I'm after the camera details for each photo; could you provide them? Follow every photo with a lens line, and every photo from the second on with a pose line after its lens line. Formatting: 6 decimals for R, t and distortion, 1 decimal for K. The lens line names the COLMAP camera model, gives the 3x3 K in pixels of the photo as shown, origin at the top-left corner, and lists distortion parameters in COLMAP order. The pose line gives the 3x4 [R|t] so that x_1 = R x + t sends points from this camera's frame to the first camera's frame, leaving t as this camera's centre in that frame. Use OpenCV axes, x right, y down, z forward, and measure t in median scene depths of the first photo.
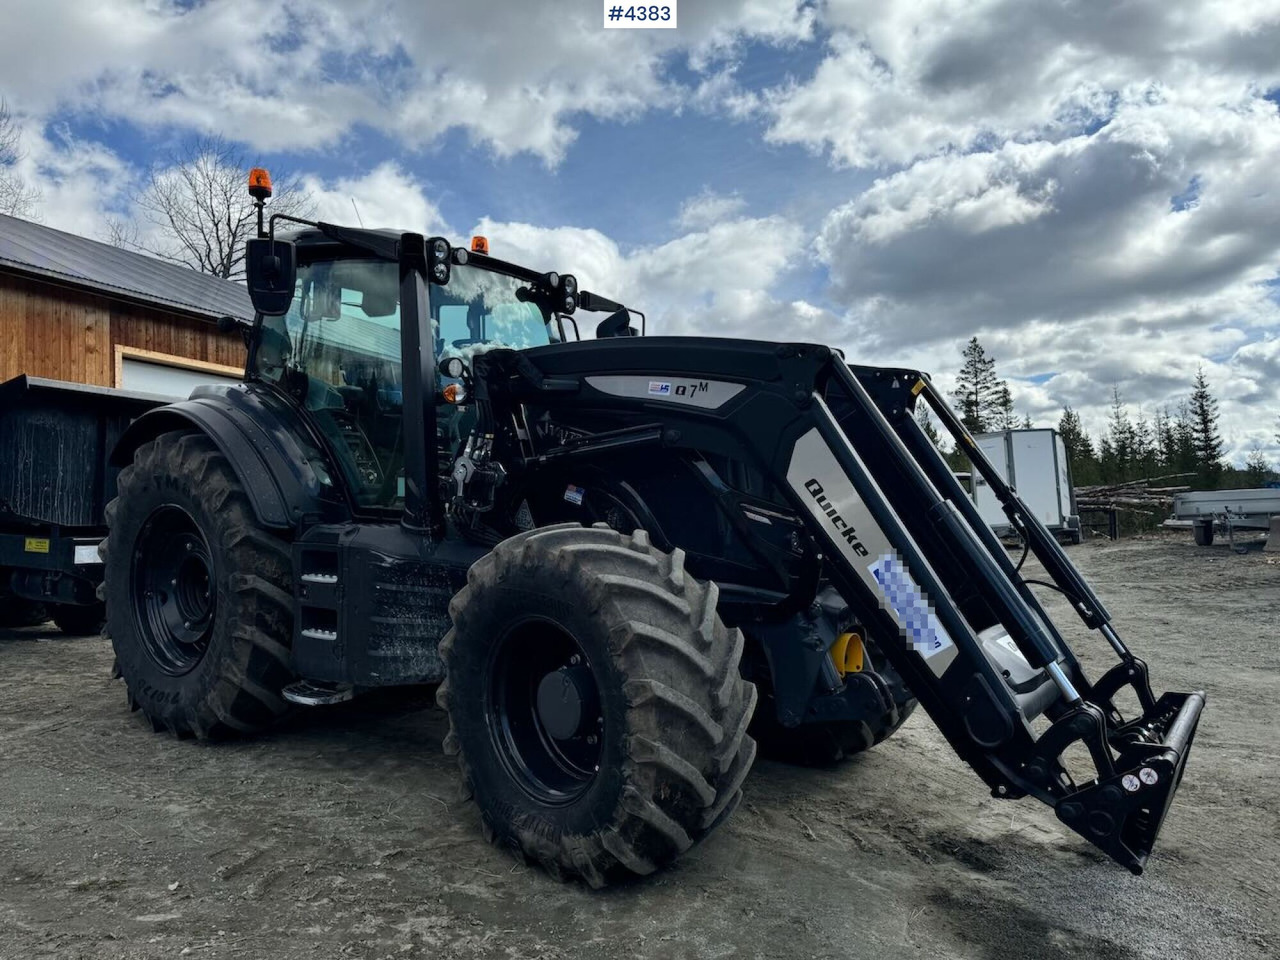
lens RADIAL K [[910.8, 0, 638.1], [0, 910.8, 468.1], [0, 0, 1]] dist [0.045296, -0.035090]
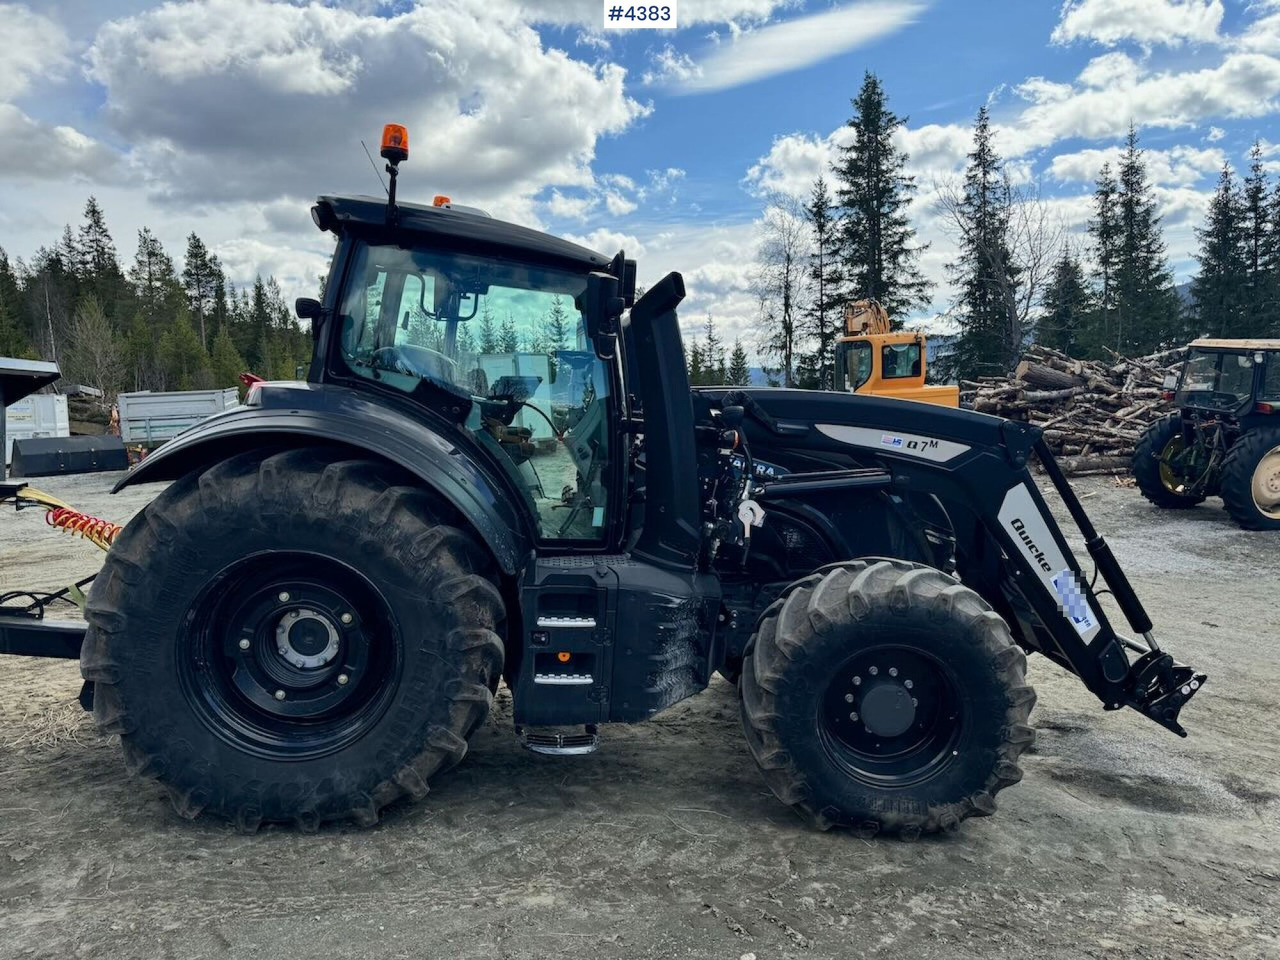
lens RADIAL K [[910.8, 0, 640.7], [0, 910.8, 481.4], [0, 0, 1]] dist [0.045296, -0.035090]
pose [[0.741422, -0.046104, 0.669453, -0.151567], [-0.055211, 0.990063, 0.129330, -0.025092], [-0.668764, -0.132850, 0.731510, 0.046309]]
